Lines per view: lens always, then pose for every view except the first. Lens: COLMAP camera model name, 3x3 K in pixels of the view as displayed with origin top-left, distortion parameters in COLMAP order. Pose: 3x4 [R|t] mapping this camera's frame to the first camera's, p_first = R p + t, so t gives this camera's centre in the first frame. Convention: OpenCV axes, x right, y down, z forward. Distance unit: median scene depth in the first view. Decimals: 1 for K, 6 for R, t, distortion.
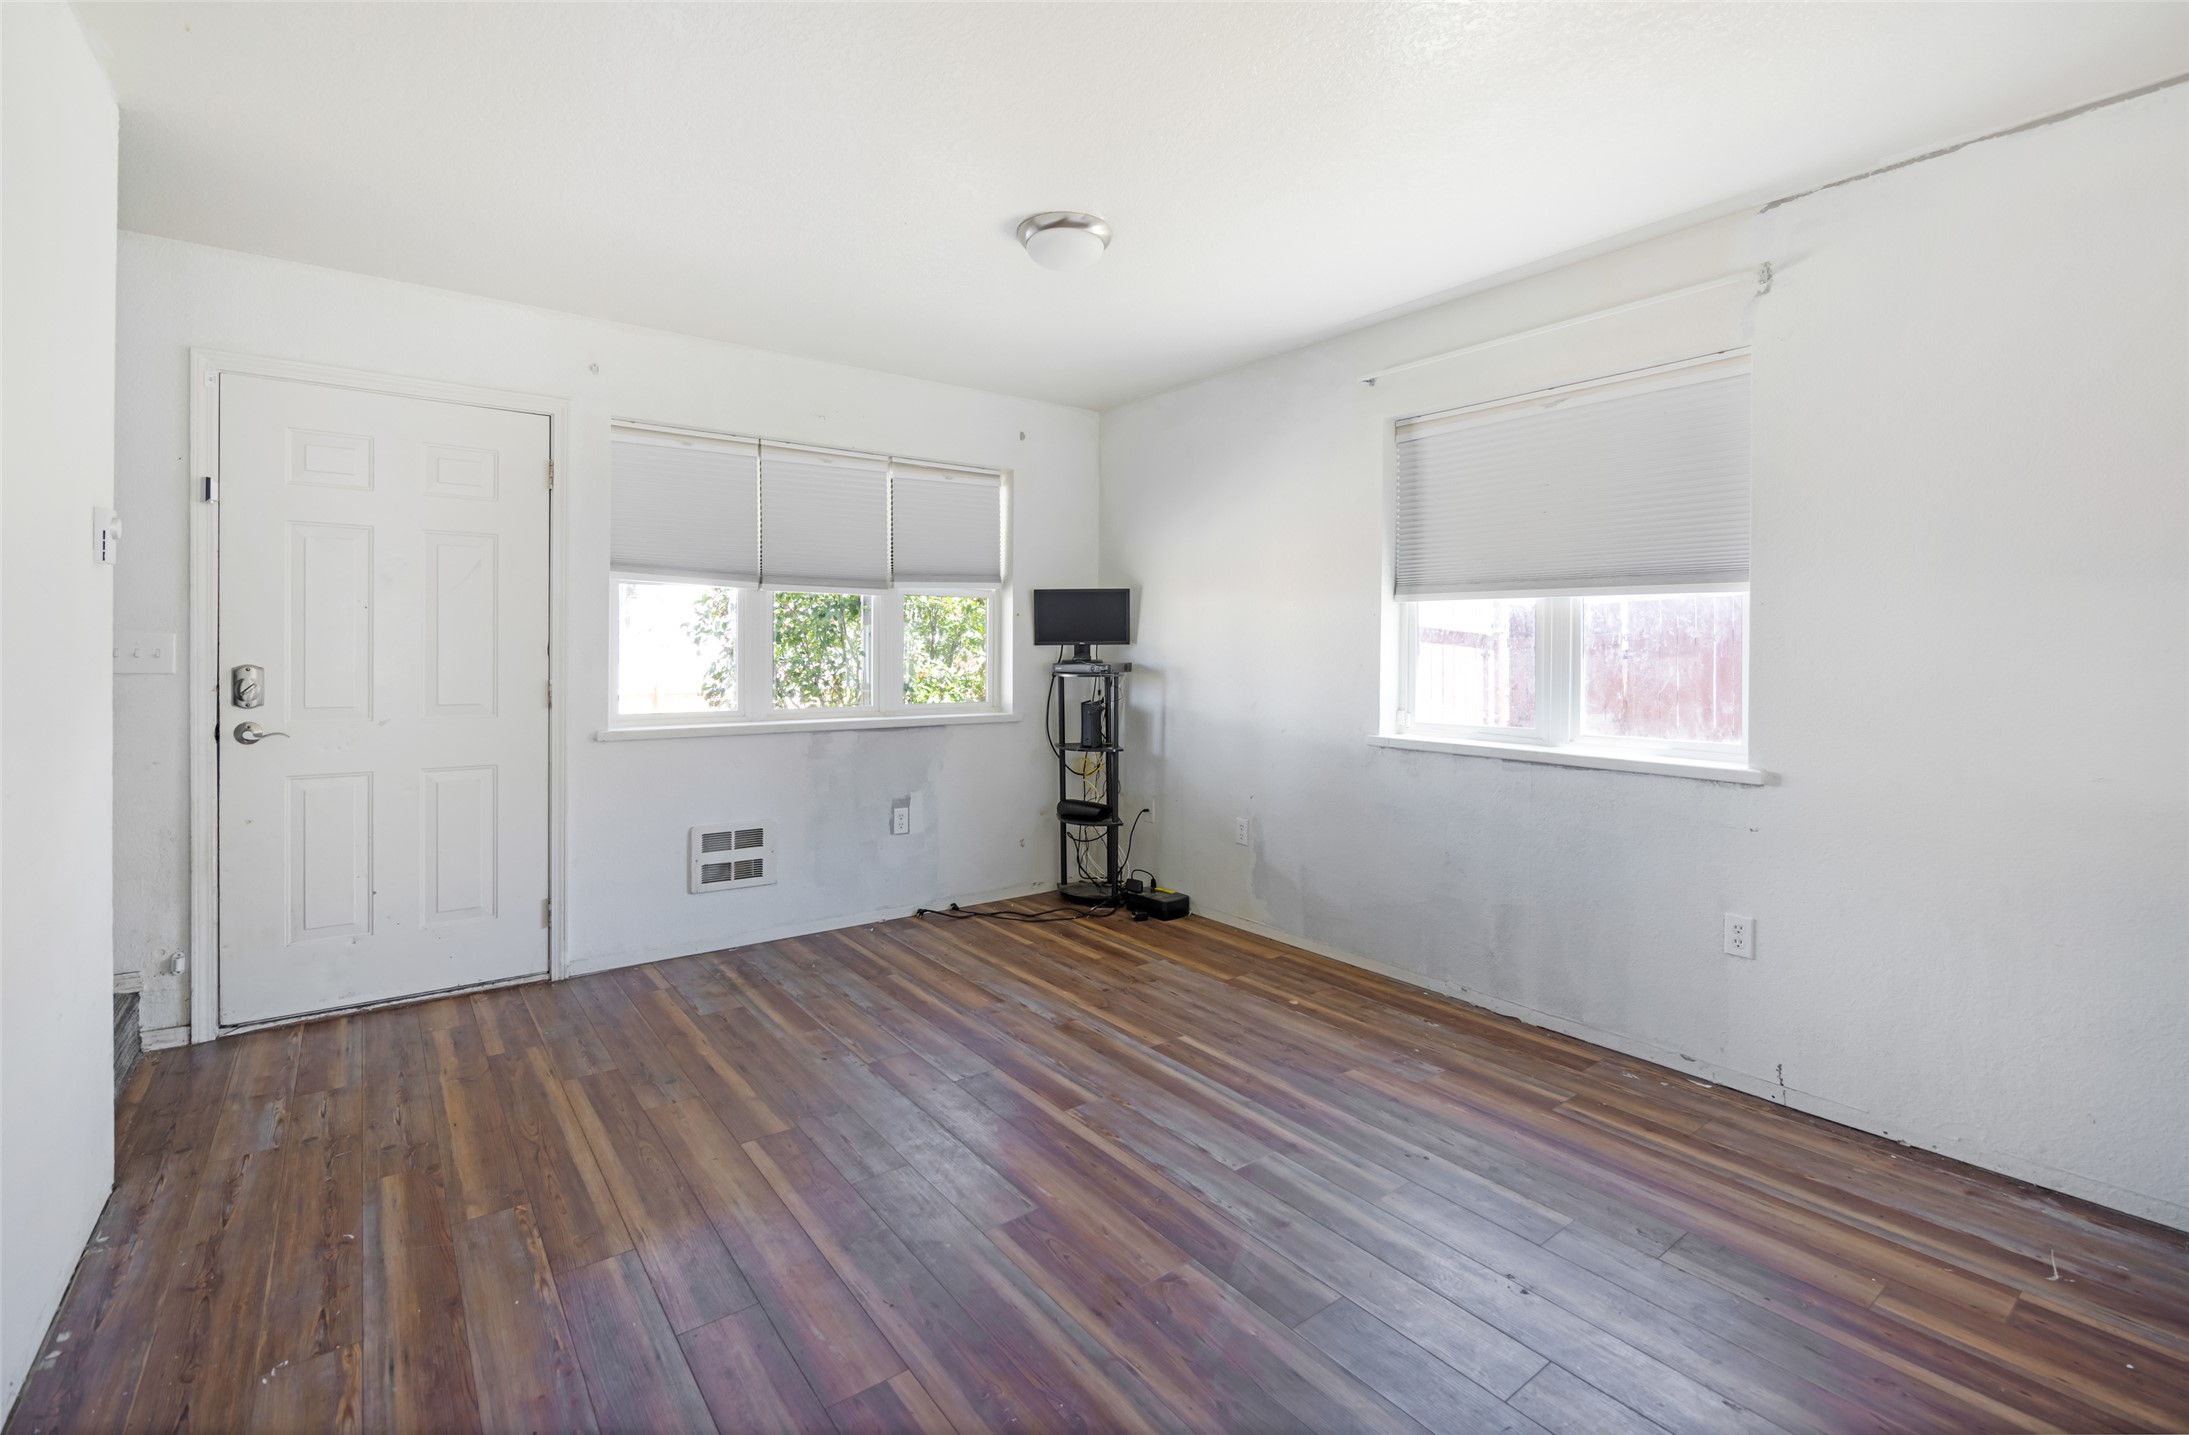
lens RADIAL K [[991.5, 0, 1090.7], [0, 991.5, 648.5], [0, 0, 1]] dist [-0.007723, -0.000102]
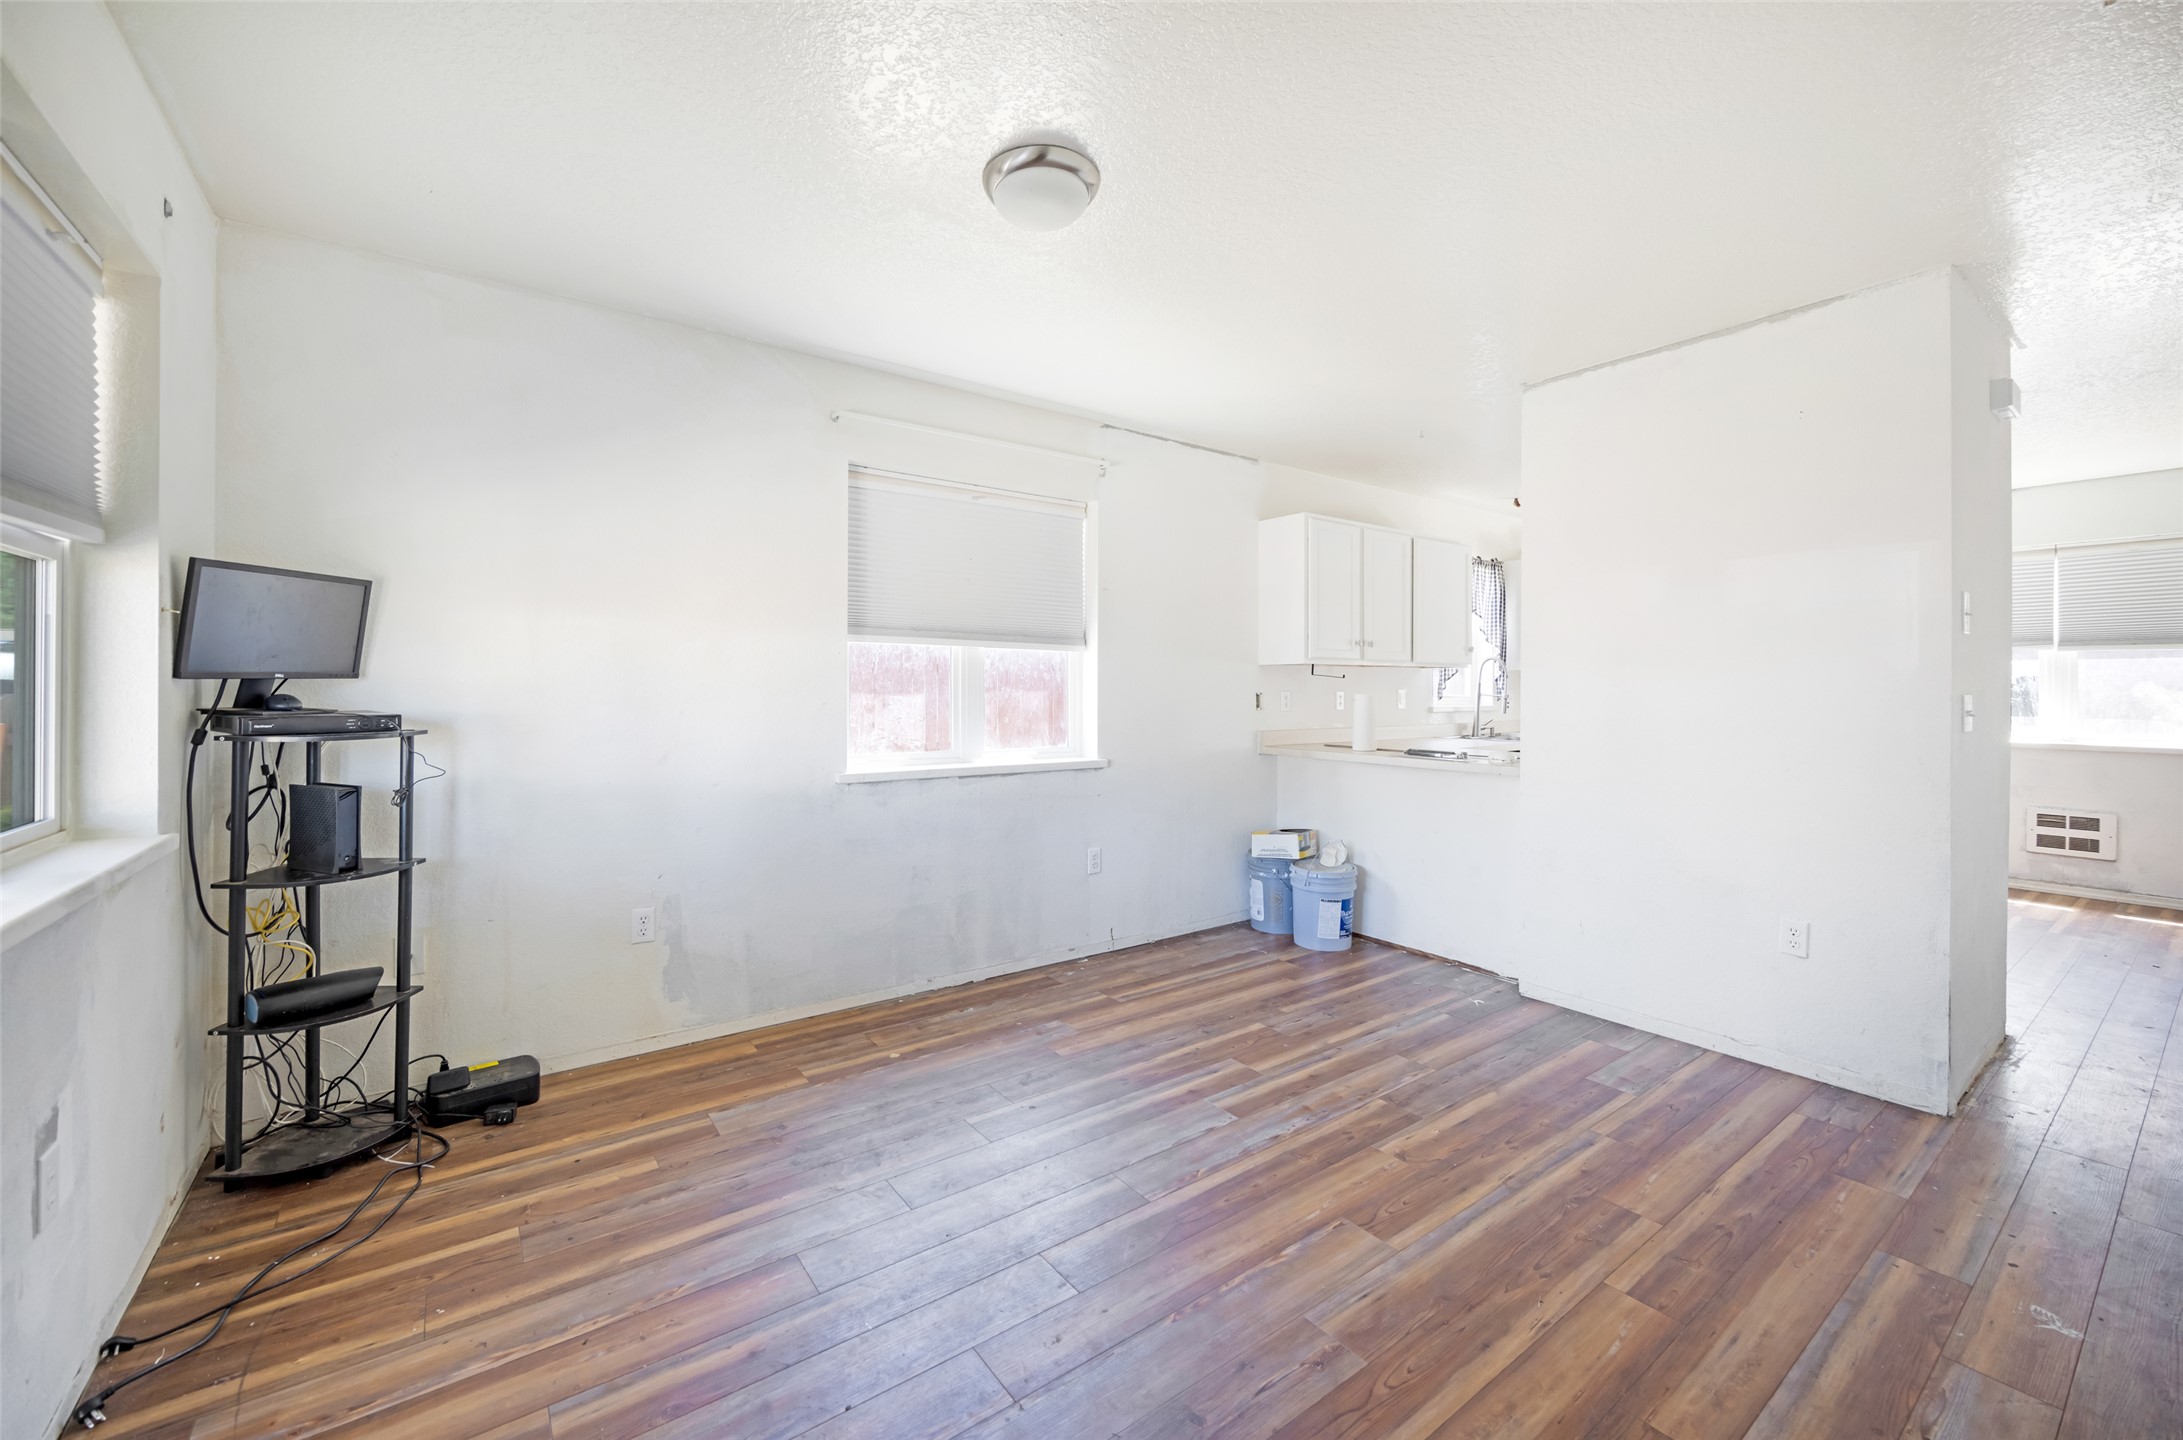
lens RADIAL K [[847.0, 0, 1082.7], [0, 847.0, 684.1], [0, 0, 1]] dist [-0.000802, 0.000005]
pose [[0.008756, 0.003597, 0.999955, -0.630302], [-0.004117, 0.999985, -0.003561, 0.000066], [-0.999953, -0.004085, 0.008771, 0.834072]]
